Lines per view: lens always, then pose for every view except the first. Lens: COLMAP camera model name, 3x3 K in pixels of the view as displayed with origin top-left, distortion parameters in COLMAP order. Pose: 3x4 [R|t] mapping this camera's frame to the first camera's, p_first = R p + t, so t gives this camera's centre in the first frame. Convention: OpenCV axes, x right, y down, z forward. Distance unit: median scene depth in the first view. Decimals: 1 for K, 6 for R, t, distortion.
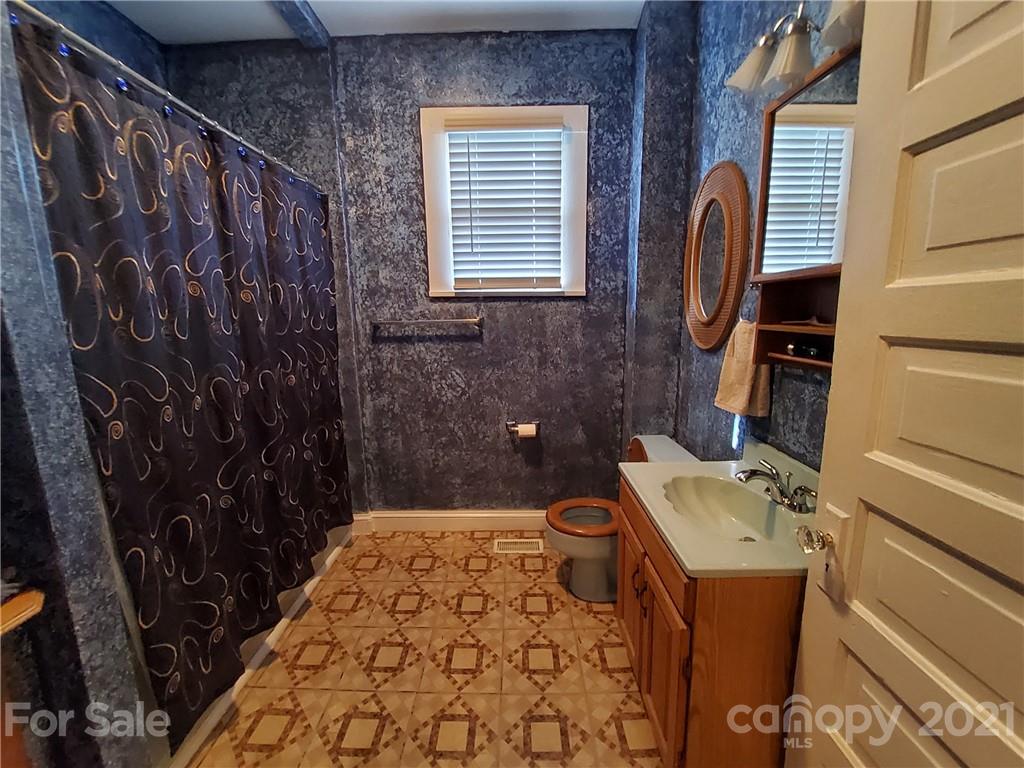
lens RADIAL K [[413.2, 0, 505.6], [0, 413.2, 384.7], [0, 0, 1]] dist [-0.000454, -0.004995]
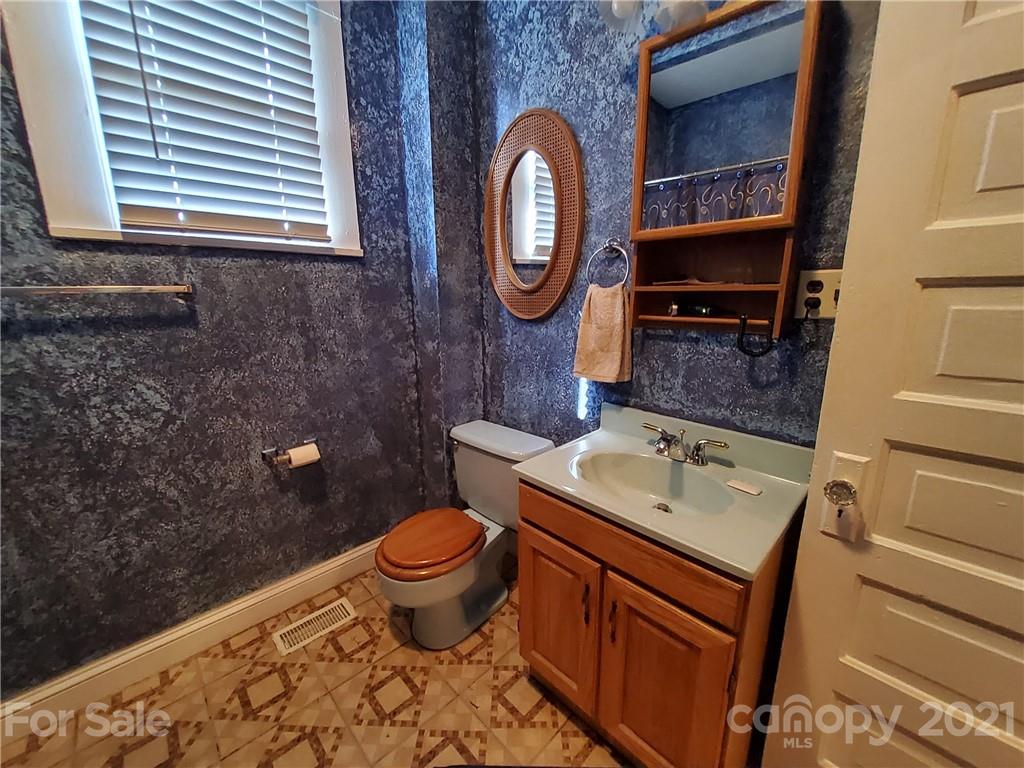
lens RADIAL K [[413.2, 0, 517.5], [0, 413.2, 383.7], [0, 0, 1]] dist [-0.000454, -0.004995]
pose [[0.705571, -0.145766, 0.693485, -0.161382], [0.121265, 0.989016, 0.084506, -0.020315], [-0.698186, 0.024471, 0.715498, 0.296751]]
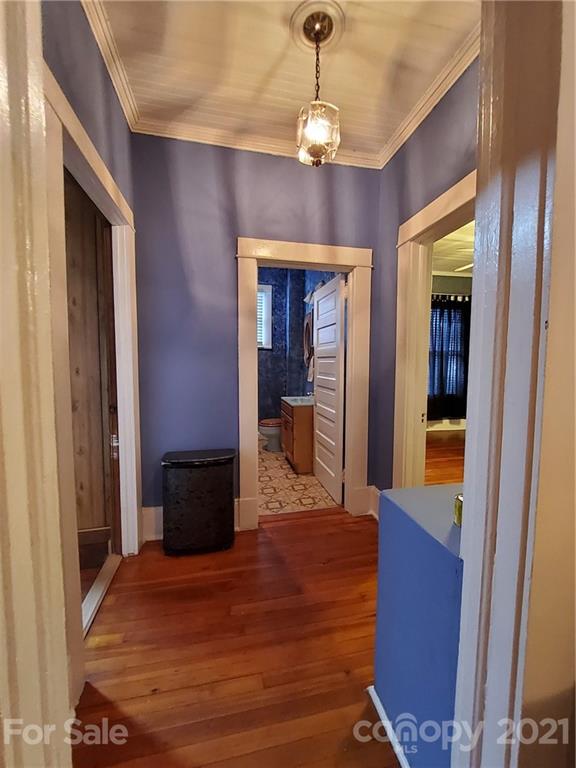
lens RADIAL K [[309.9, 0, 294.4], [0, 309.9, 384.4], [0, 0, 1]] dist [-0.000454, -0.004995]
pose [[0.968618, 0.010926, 0.248313, -0.177948], [0.015283, 0.994525, -0.103376, 0.247614], [-0.248083, 0.103927, 0.963148, -1.051197]]
